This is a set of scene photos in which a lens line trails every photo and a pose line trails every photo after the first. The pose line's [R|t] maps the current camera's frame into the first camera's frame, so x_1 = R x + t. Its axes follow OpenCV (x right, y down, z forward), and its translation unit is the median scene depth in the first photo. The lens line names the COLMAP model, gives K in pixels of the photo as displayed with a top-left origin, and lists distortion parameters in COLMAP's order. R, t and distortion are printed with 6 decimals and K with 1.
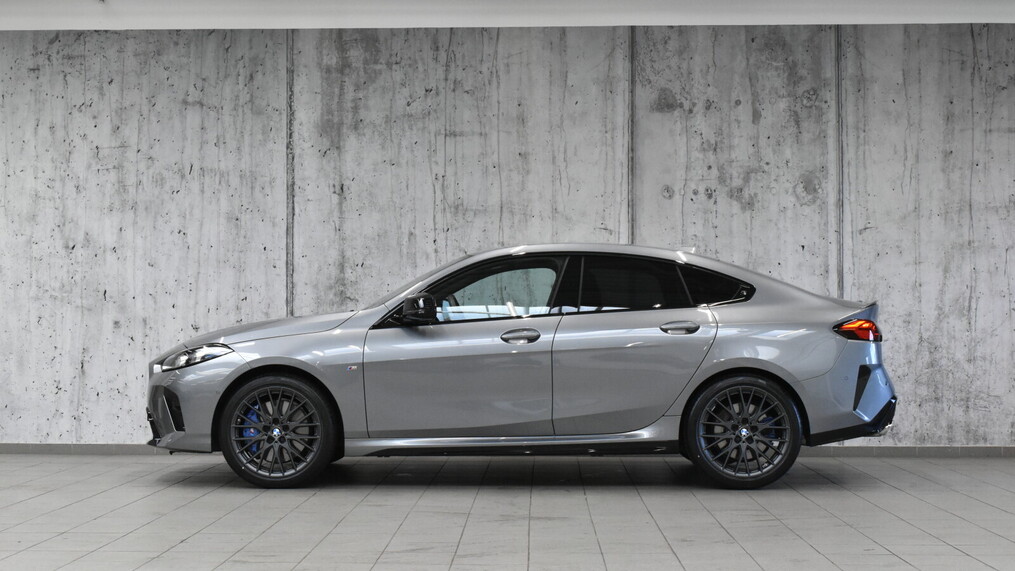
lens RADIAL K [[1709.4, 0, 512.2], [0, 1709.4, 284.8], [0, 0, 1]] dist [-0.032093, 0.000000]
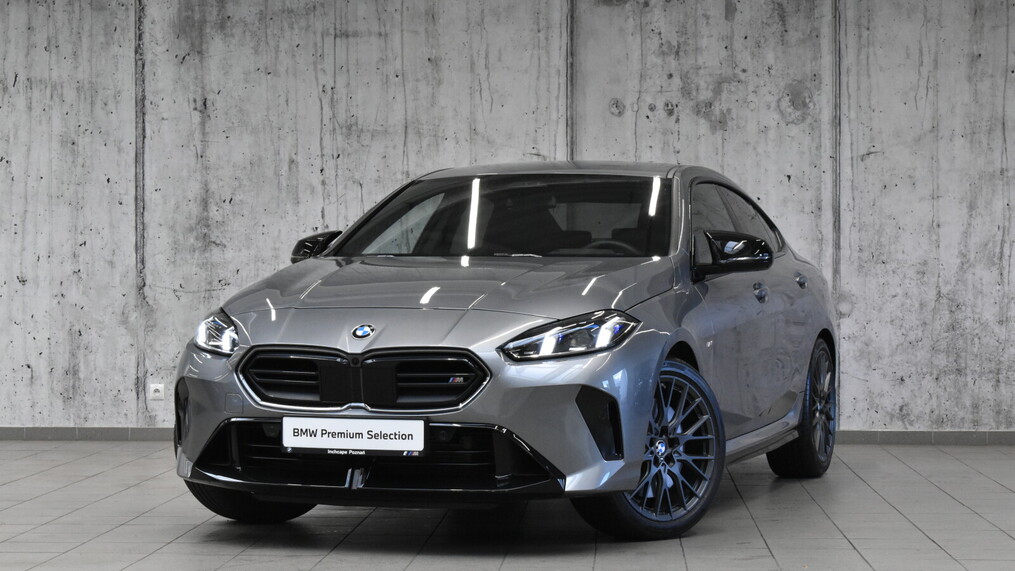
lens RADIAL K [[2527.1, 0, 506.4], [0, 2527.1, 284.9], [0, 0, 1]] dist [-0.000755, 0.000000]
pose [[0.999051, -0.000184, 0.043566, -0.011069], [-0.001012, 0.999623, 0.027438, -0.004854], [-0.043555, -0.027456, 0.998674, -0.171378]]
